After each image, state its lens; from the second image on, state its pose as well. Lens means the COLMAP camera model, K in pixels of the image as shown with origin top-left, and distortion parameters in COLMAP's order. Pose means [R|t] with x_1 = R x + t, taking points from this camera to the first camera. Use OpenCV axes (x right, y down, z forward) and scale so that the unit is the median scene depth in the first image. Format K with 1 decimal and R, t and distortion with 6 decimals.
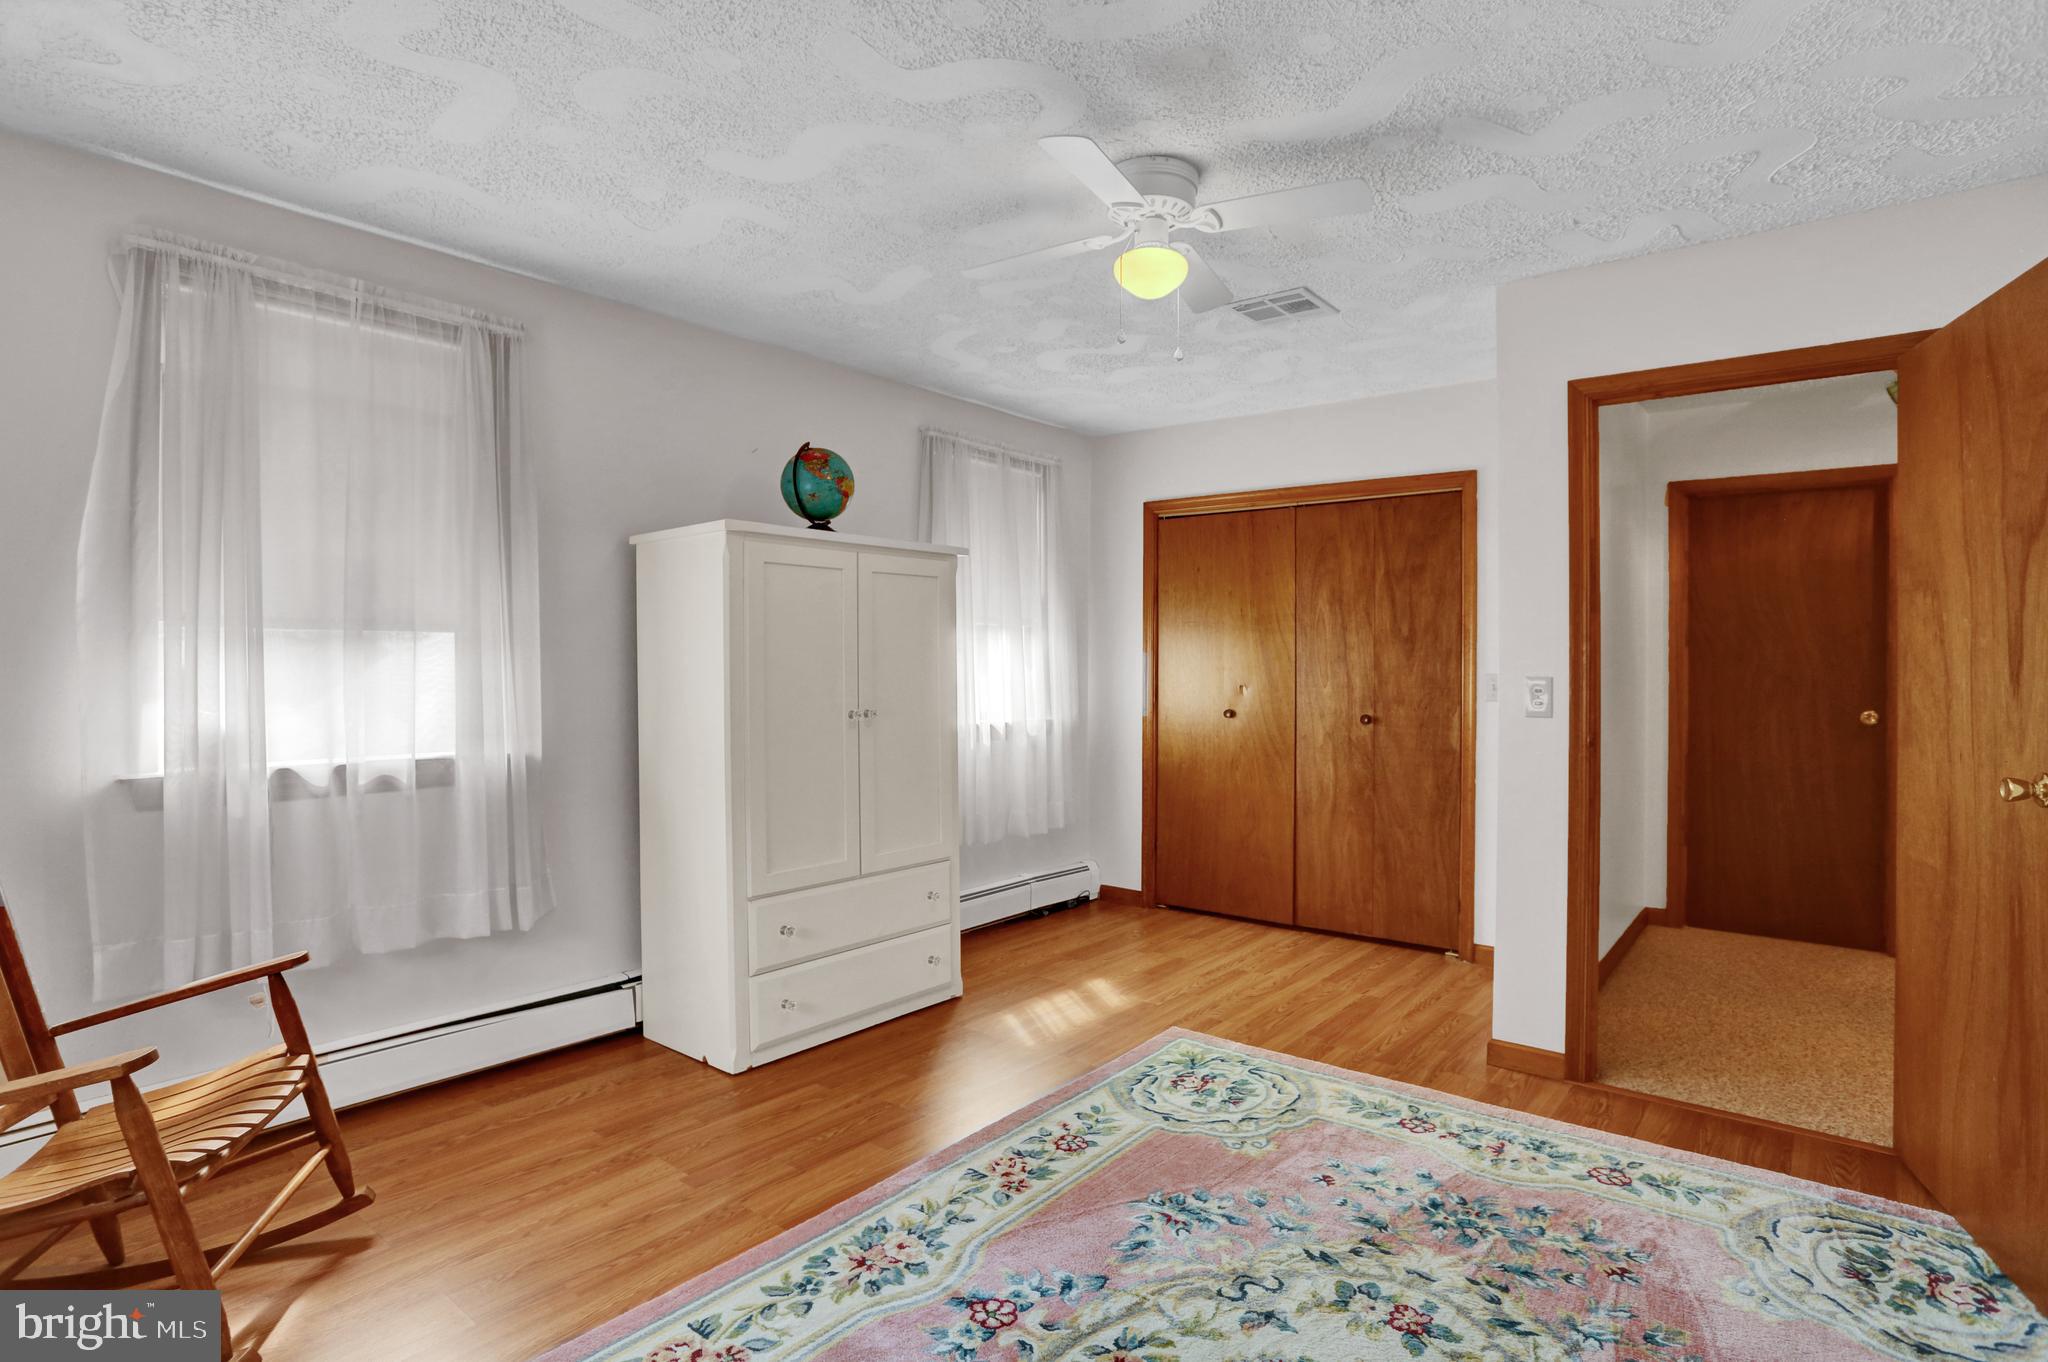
lens RADIAL K [[1035.5, 0, 1024.0], [0, 1035.5, 681.0], [0, 0, 1]] dist [-0.030287, 0.001630]
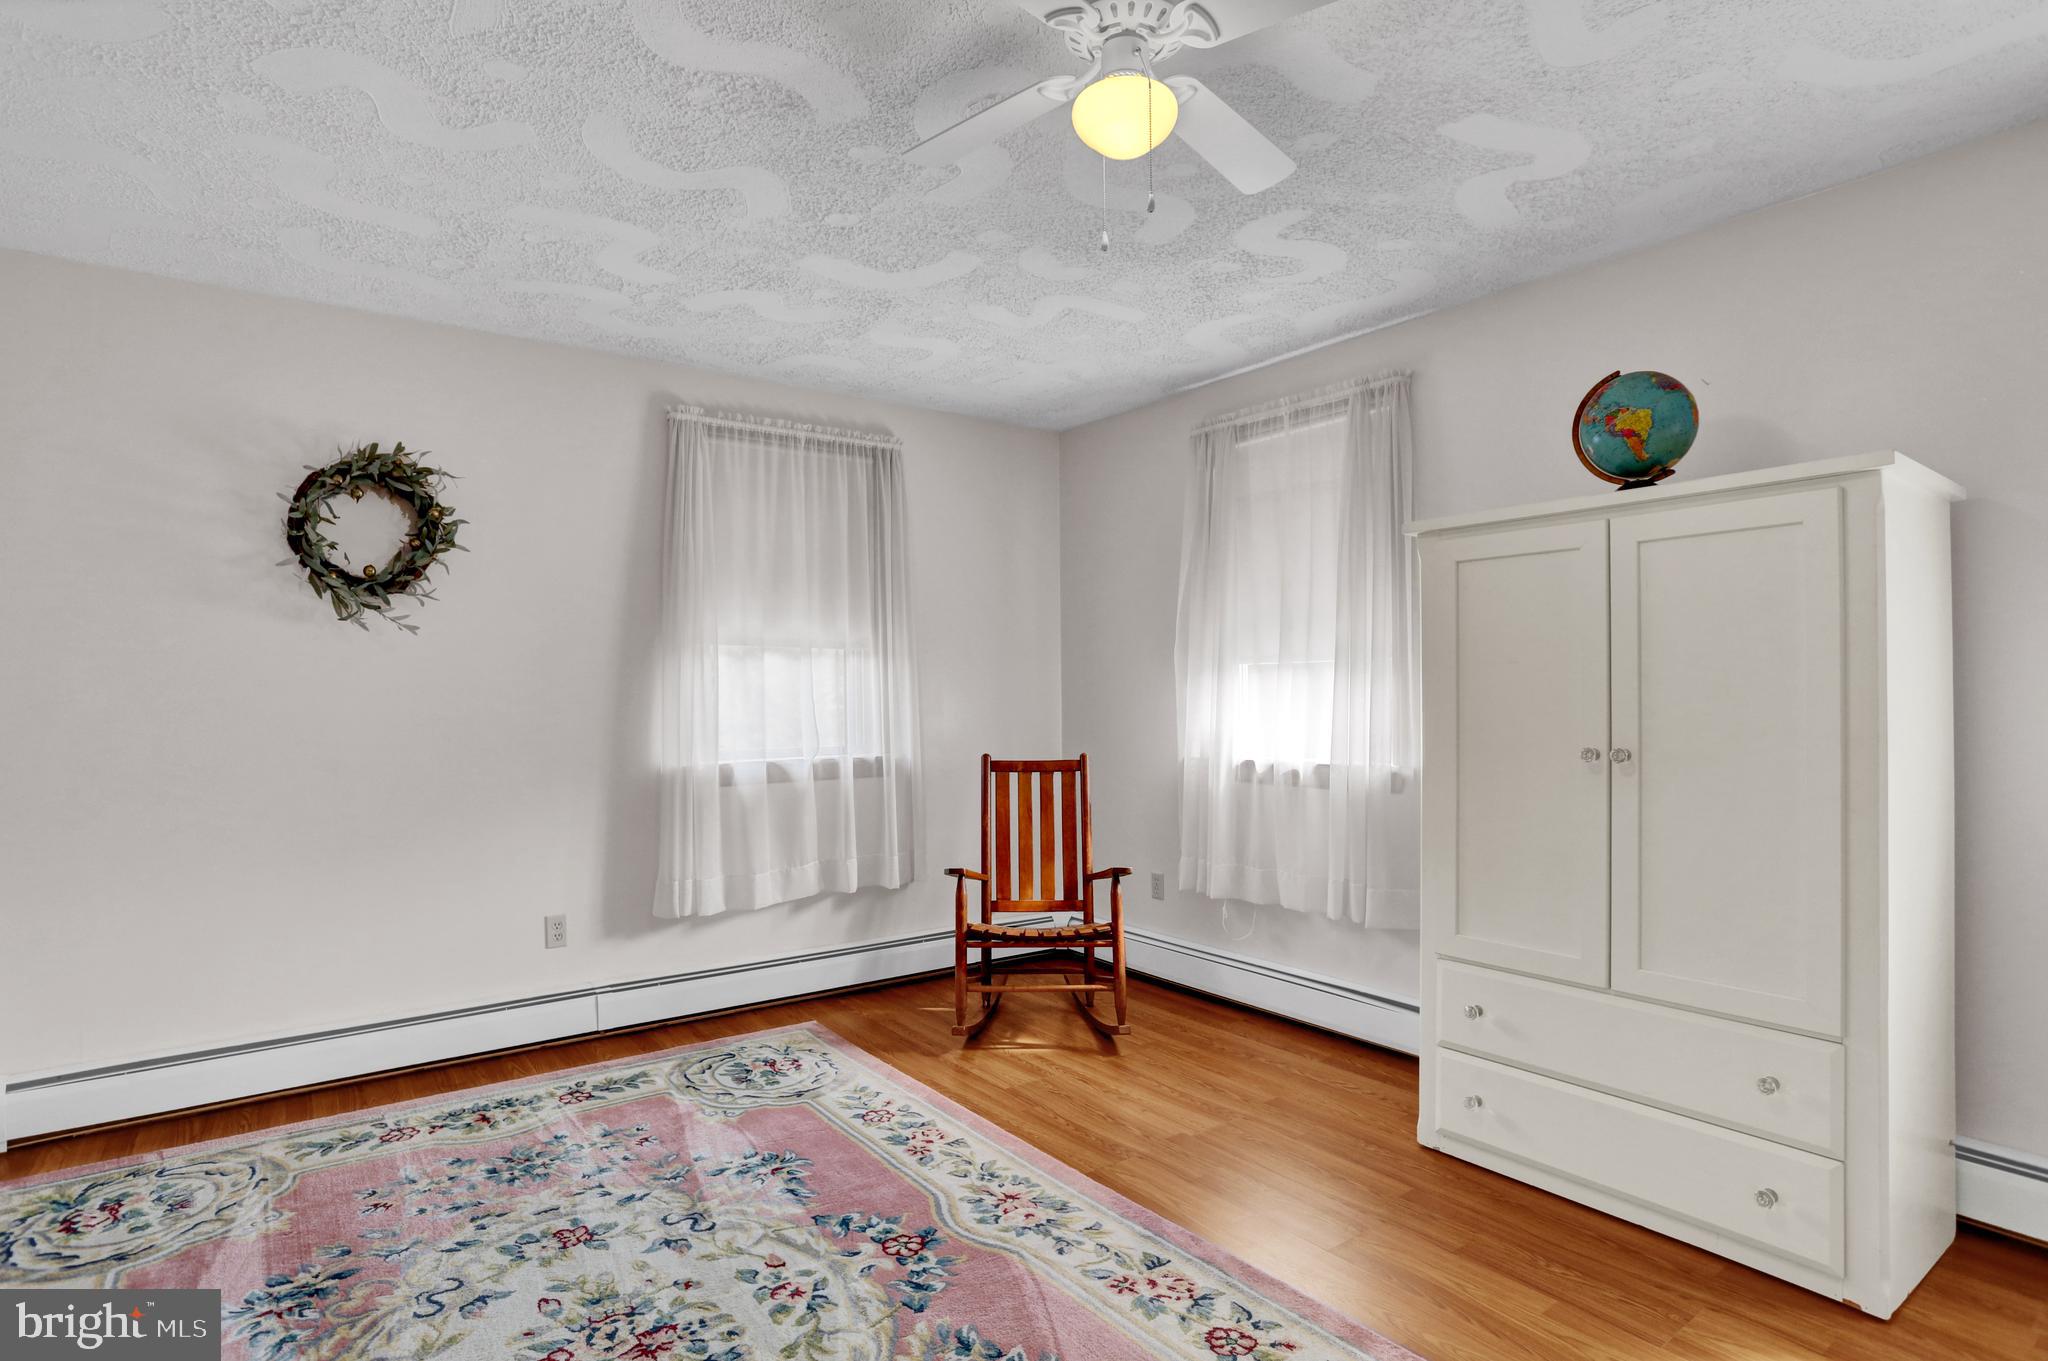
lens RADIAL K [[1049.6, 0, 1026.6], [0, 1049.6, 720.7], [0, 0, 1]] dist [-0.027368, 0.000173]
pose [[-0.240863, 0.023448, -0.970276, 0.768486], [-0.009423, 0.999605, 0.026496, -0.005849], [0.970513, 0.015525, -0.240547, 1.016381]]
